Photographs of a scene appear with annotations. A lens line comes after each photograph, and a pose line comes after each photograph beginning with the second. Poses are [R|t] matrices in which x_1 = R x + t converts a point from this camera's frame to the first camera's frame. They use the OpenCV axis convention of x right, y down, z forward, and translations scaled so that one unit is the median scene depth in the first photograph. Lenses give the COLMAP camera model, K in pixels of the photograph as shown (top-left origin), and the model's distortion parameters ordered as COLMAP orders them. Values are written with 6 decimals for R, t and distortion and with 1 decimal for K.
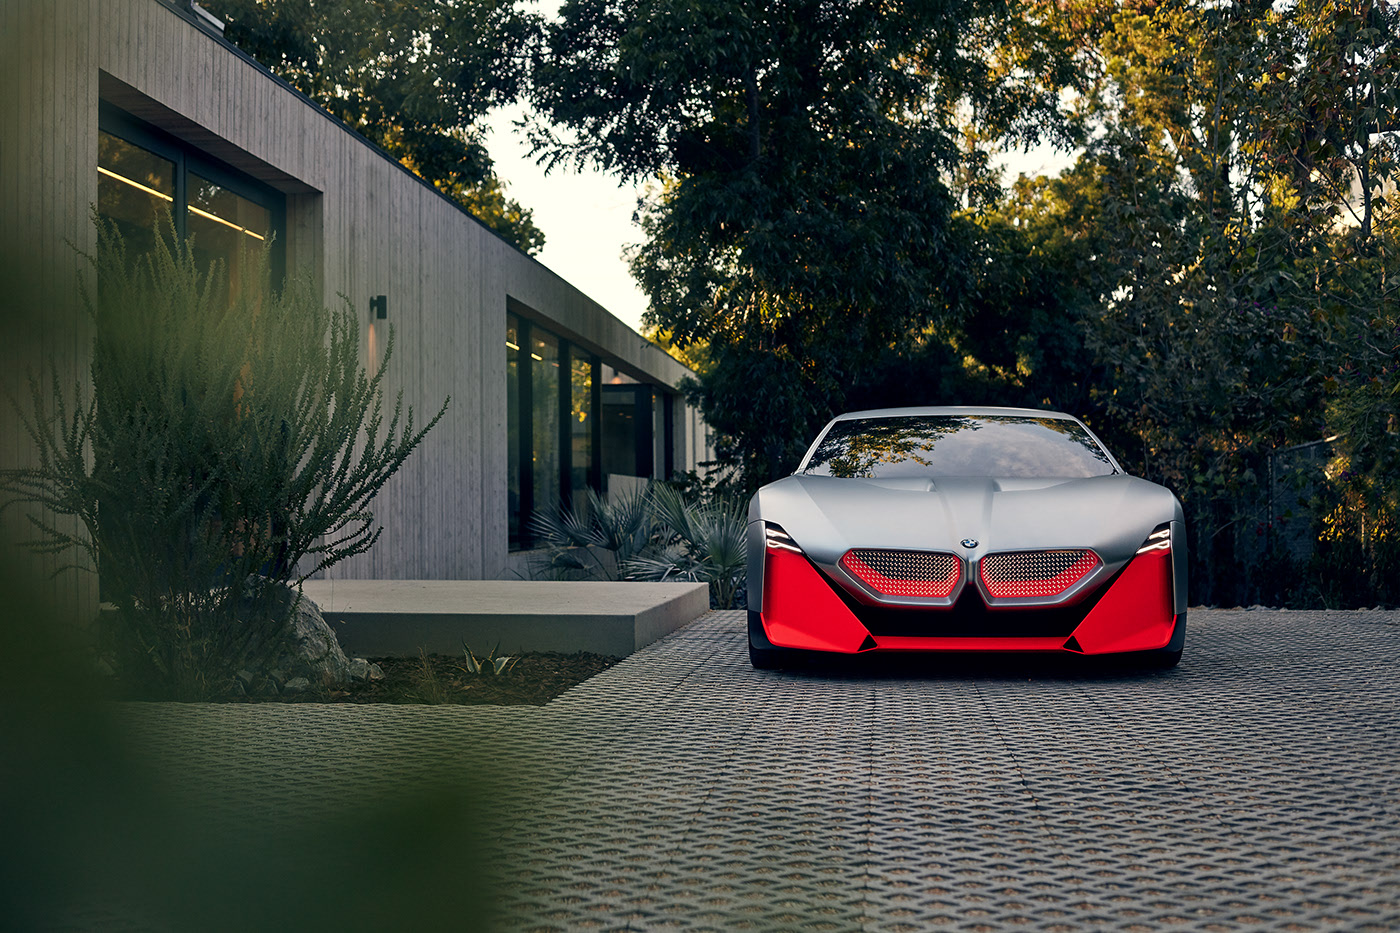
lens RADIAL K [[2008.3, 0, 700.0], [0, 2008.3, 466.5], [0, 0, 1]] dist [-0.128999, 0.050106]
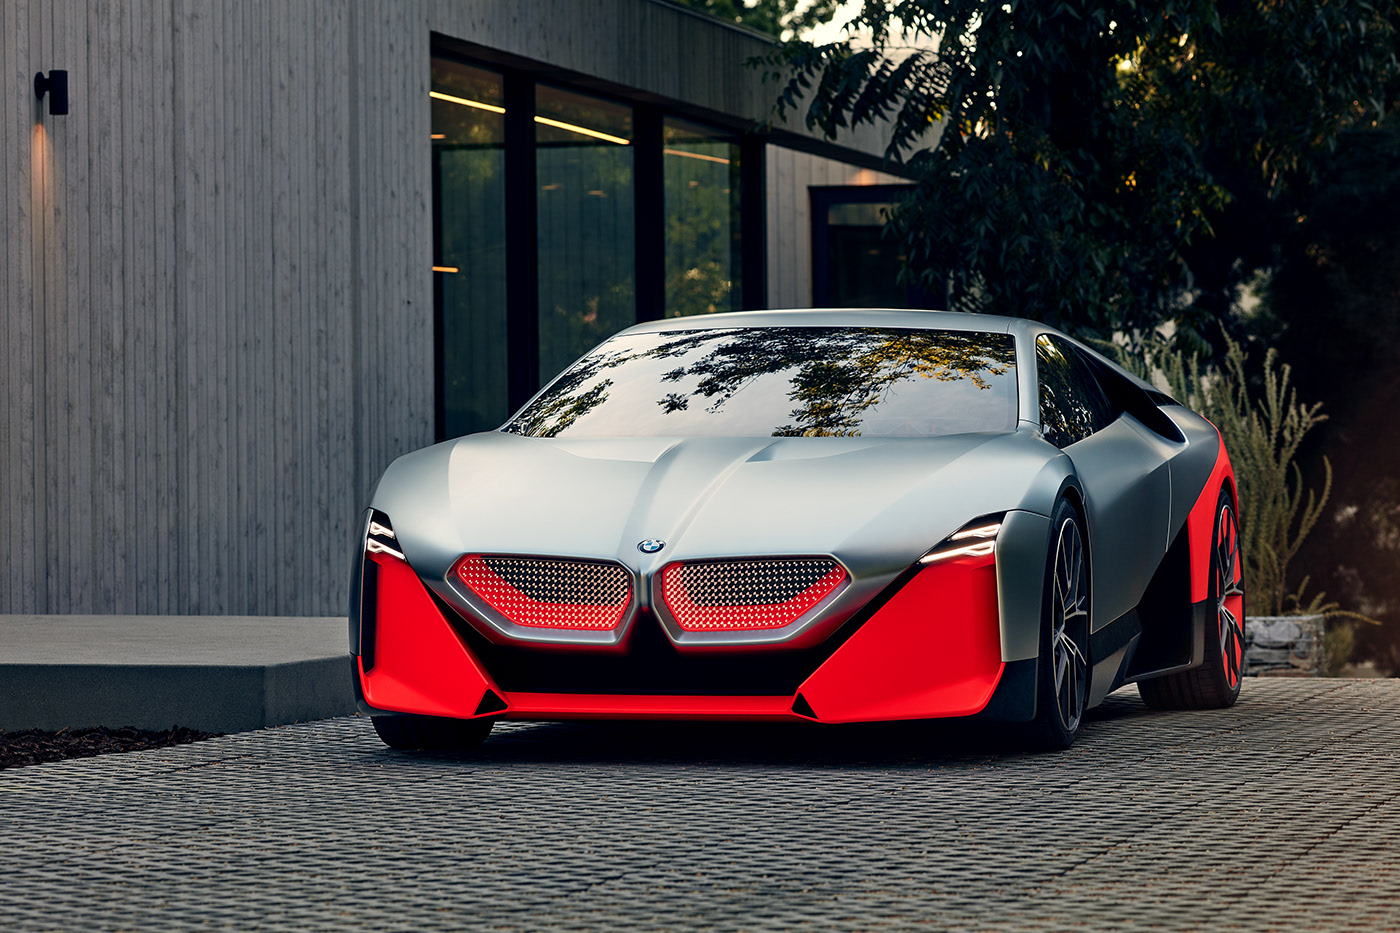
lens RADIAL K [[5153.2, 0, 700.0], [0, 5153.2, 466.5], [0, 0, 1]] dist [0.207221, -1.393906]
pose [[0.990326, -0.000893, -0.138755, 0.368345], [0.003987, 0.999749, 0.022024, -0.021857], [0.138700, -0.022364, 0.990082, -0.592296]]
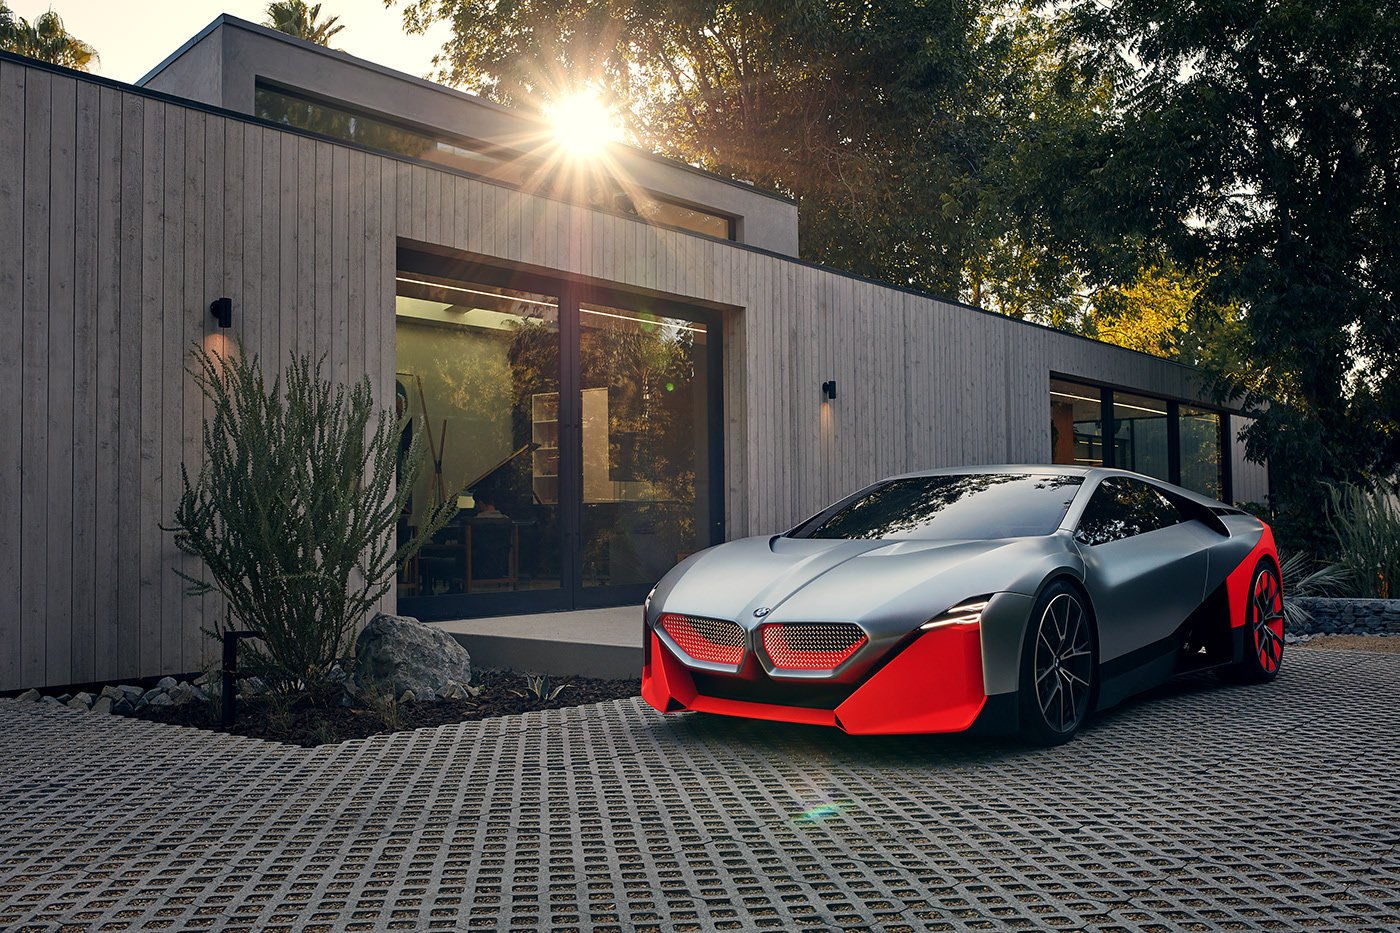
lens RADIAL K [[1336.0, 0, 700.0], [0, 1336.0, 466.5], [0, 0, 1]] dist [-0.048552, -0.001862]
pose [[0.839962, -0.025237, -0.542058, 0.464841], [0.014730, 0.999610, -0.023715, -0.018679], [0.542445, 0.011935, 0.840007, 0.413394]]
